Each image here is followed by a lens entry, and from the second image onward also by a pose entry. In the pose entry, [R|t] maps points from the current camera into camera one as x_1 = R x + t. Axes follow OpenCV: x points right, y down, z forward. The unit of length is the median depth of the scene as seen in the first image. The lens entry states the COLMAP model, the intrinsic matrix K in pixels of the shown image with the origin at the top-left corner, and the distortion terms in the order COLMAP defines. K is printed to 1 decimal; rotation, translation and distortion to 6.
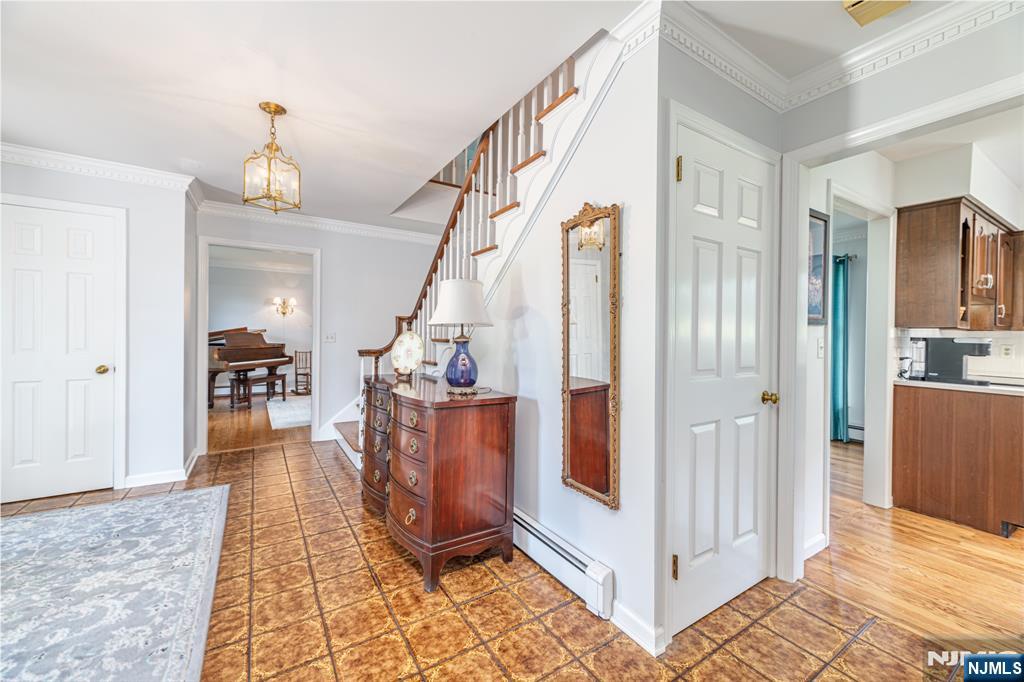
lens RADIAL K [[391.3, 0, 523.9], [0, 391.3, 335.9], [0, 0, 1]] dist [-0.000416, 0.001275]
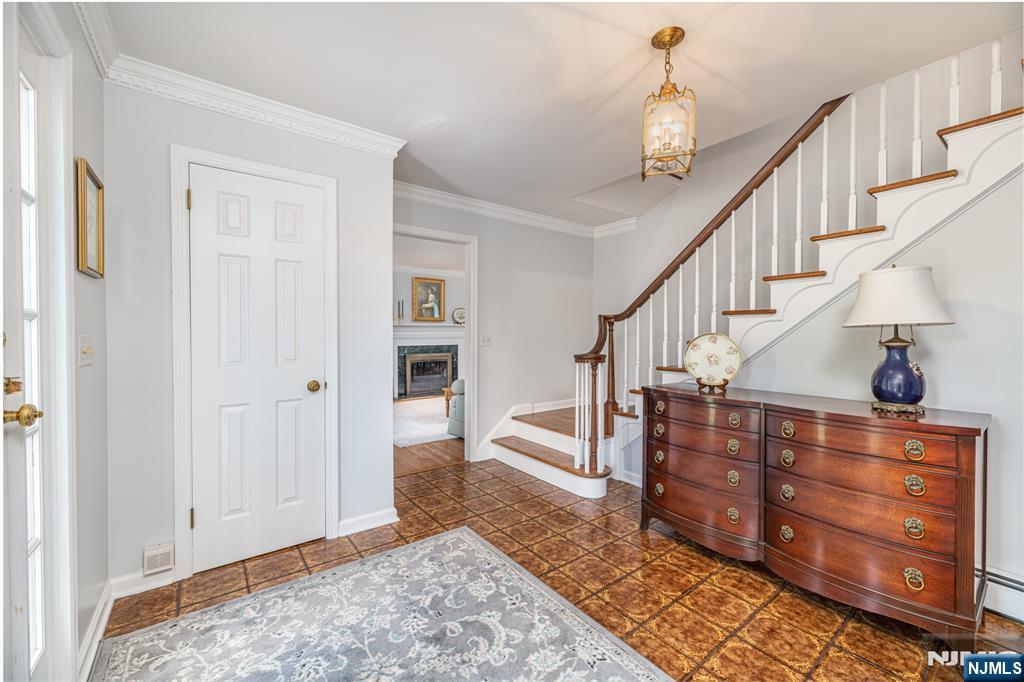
lens RADIAL K [[391.3, 0, 514.7], [0, 391.3, 334.8], [0, 0, 1]] dist [-0.000416, 0.001275]
pose [[0.996995, -0.008585, 0.076993, -0.855992], [0.008629, 0.999963, -0.000242, -0.012622], [-0.076988, 0.000905, 0.997032, 0.231590]]
